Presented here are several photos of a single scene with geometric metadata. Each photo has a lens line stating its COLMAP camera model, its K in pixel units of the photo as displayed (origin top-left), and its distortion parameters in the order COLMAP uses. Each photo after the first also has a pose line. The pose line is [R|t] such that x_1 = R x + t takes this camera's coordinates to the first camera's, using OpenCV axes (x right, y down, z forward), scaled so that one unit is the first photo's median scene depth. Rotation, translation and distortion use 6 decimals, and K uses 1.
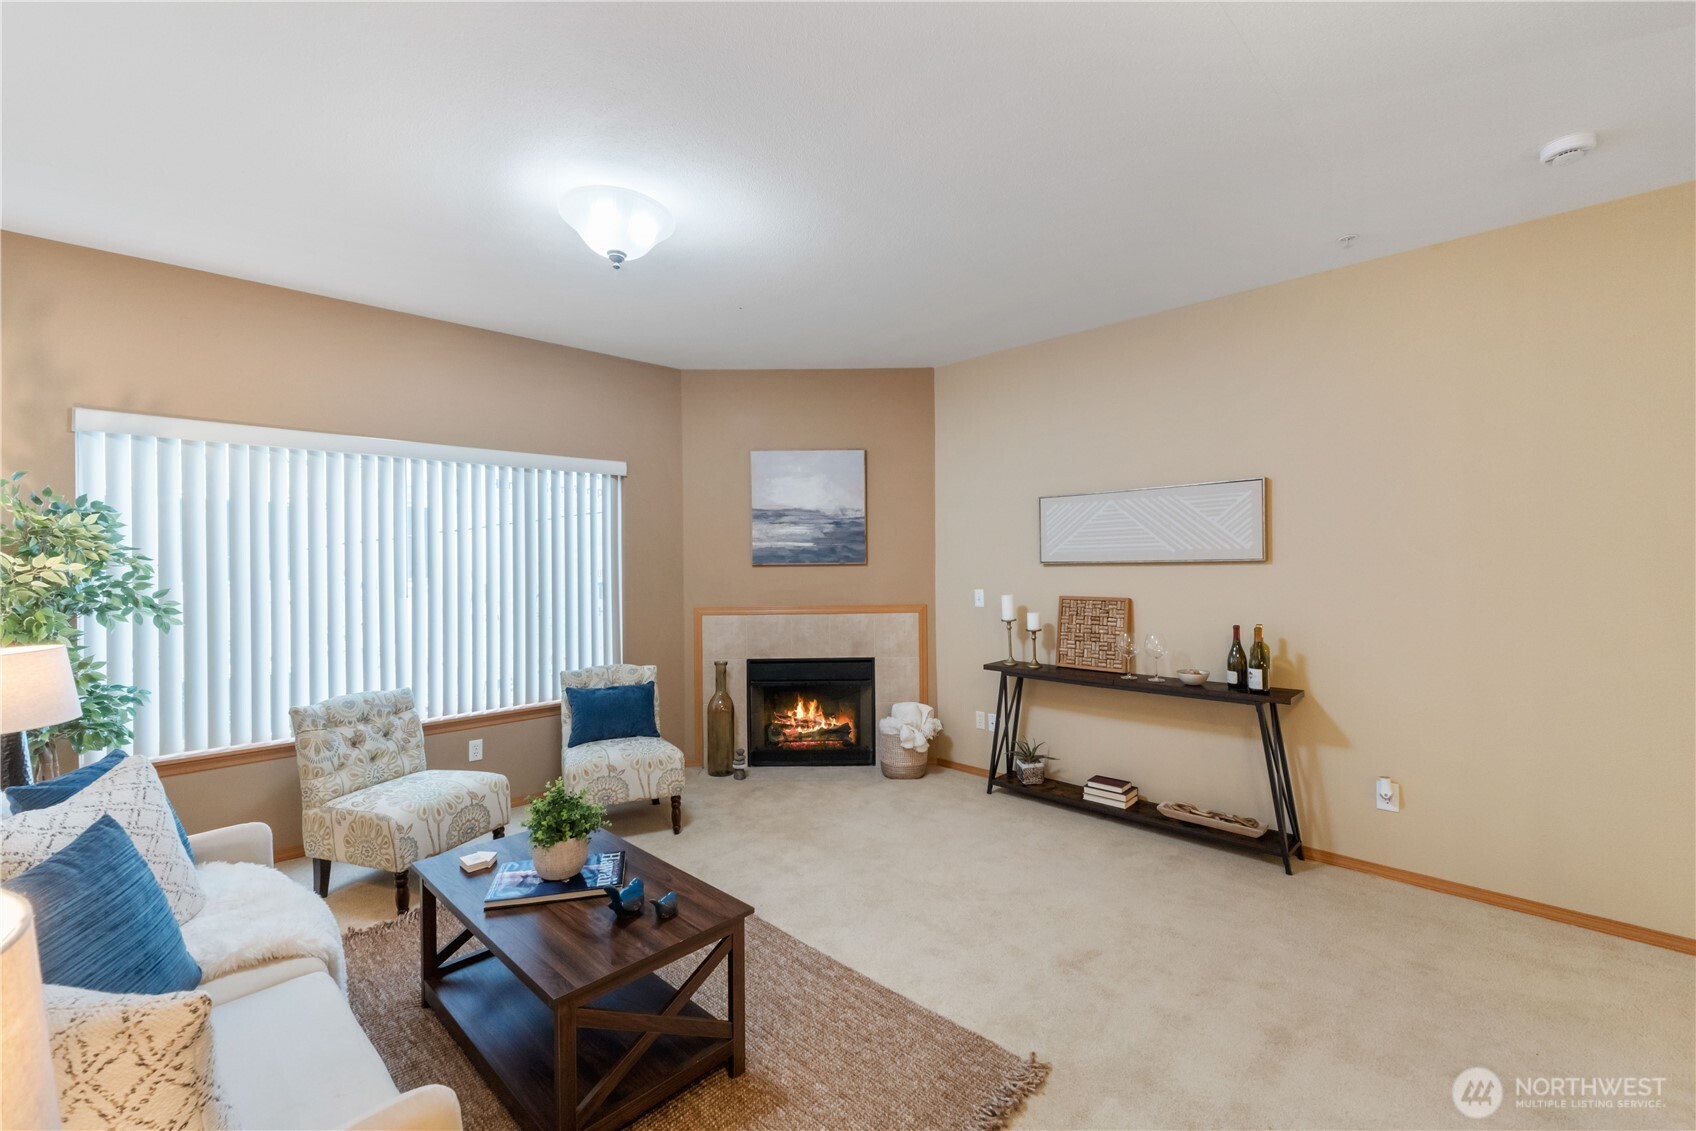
lens RADIAL K [[710.6, 0, 849.6], [0, 710.6, 562.2], [0, 0, 1]] dist [-0.005104, -0.001857]
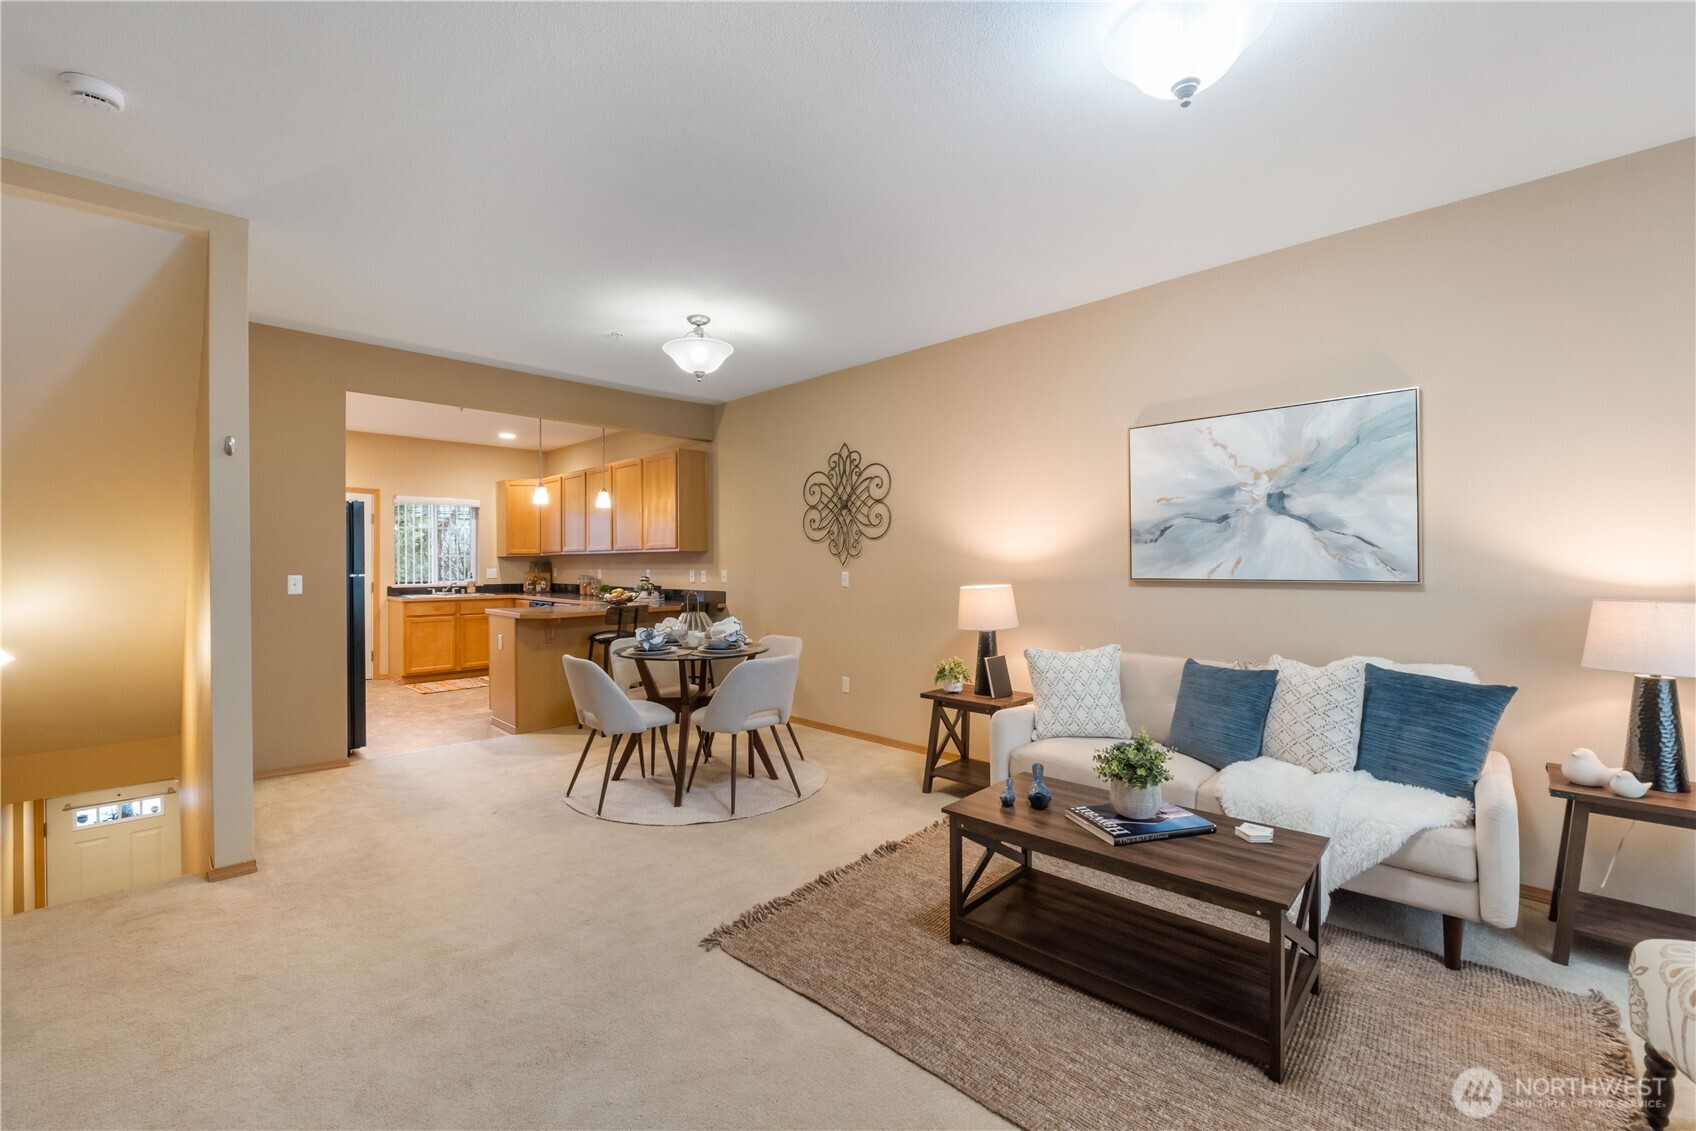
lens RADIAL K [[710.6, 0, 854.0], [0, 710.6, 554.5], [0, 0, 1]] dist [-0.005104, -0.001857]
pose [[-0.999928, 0.009307, -0.007591, 0.010269], [0.009371, 0.999920, -0.008449, 0.025553], [0.007512, -0.008520, -0.999935, 1.004387]]
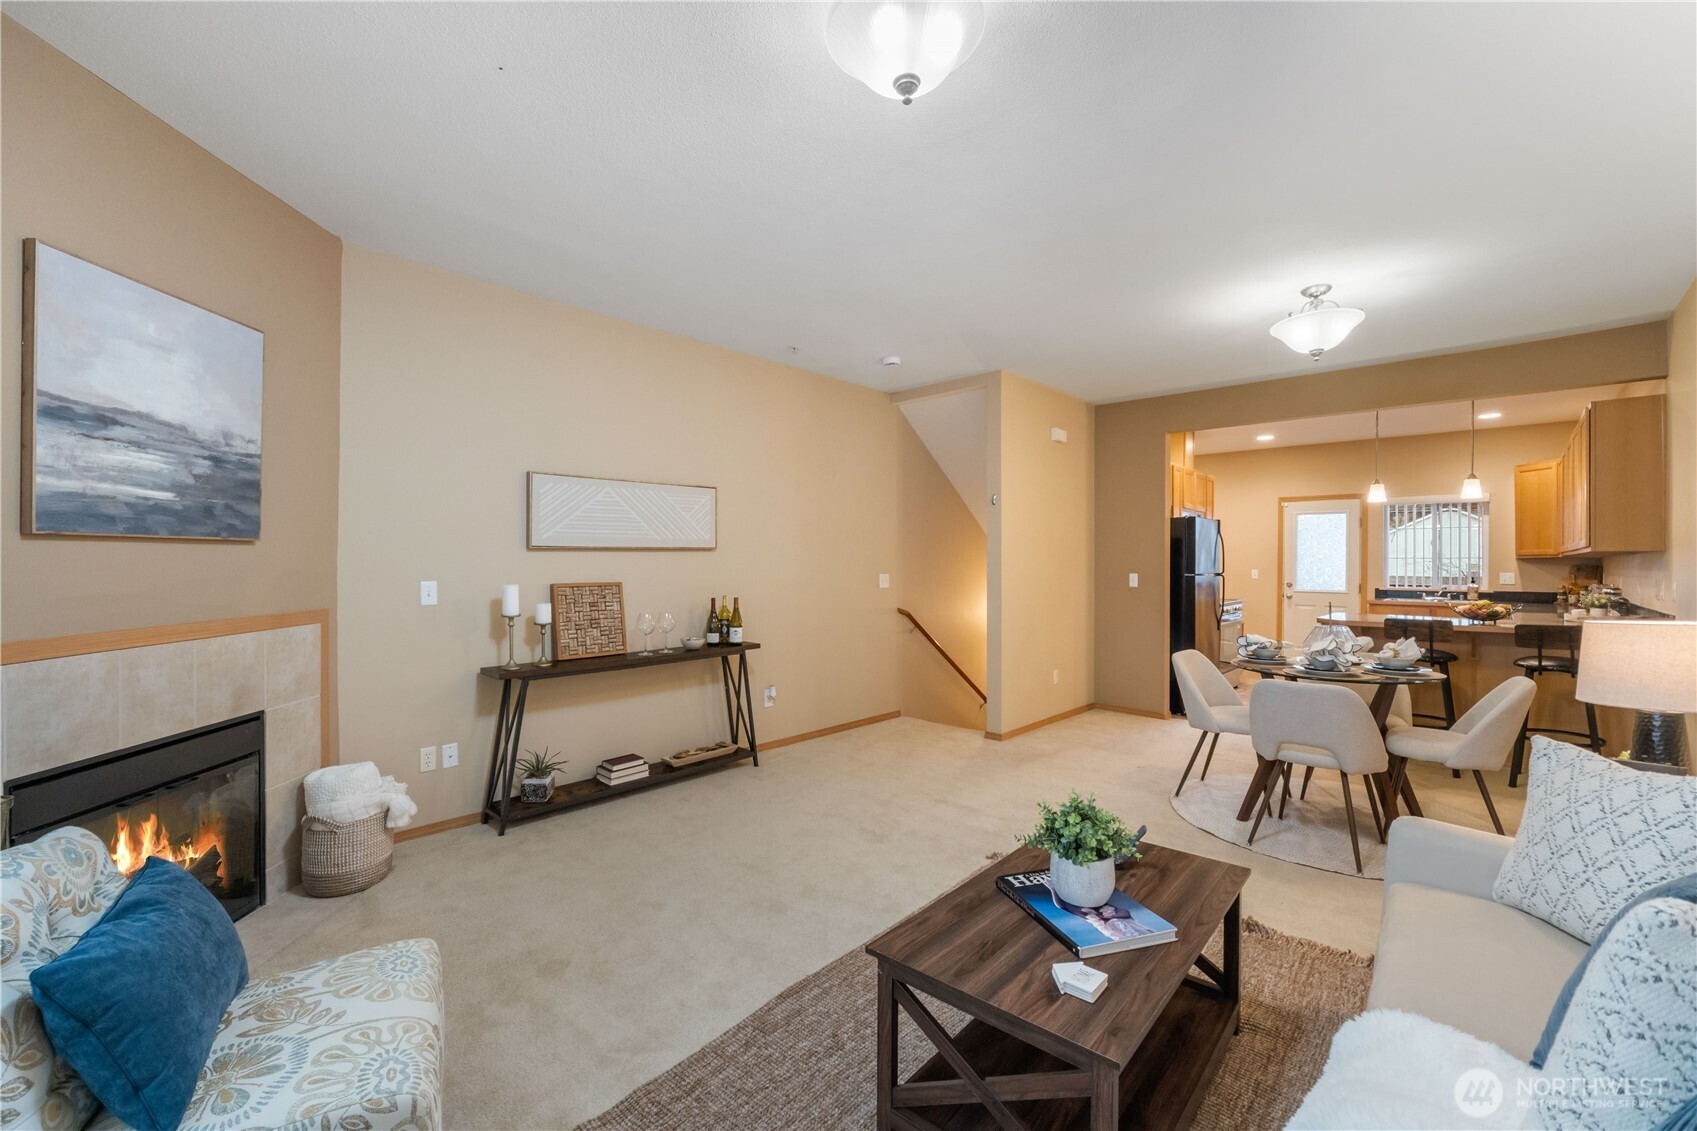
lens RADIAL K [[711.0, 0, 836.8], [0, 711.0, 561.5], [0, 0, 1]] dist [-0.005104, -0.001857]
pose [[-0.032593, 0.005603, 0.999453, -0.599104], [-0.000638, 0.999984, -0.005627, 0.023268], [-0.999468, -0.000821, -0.032589, 0.639257]]
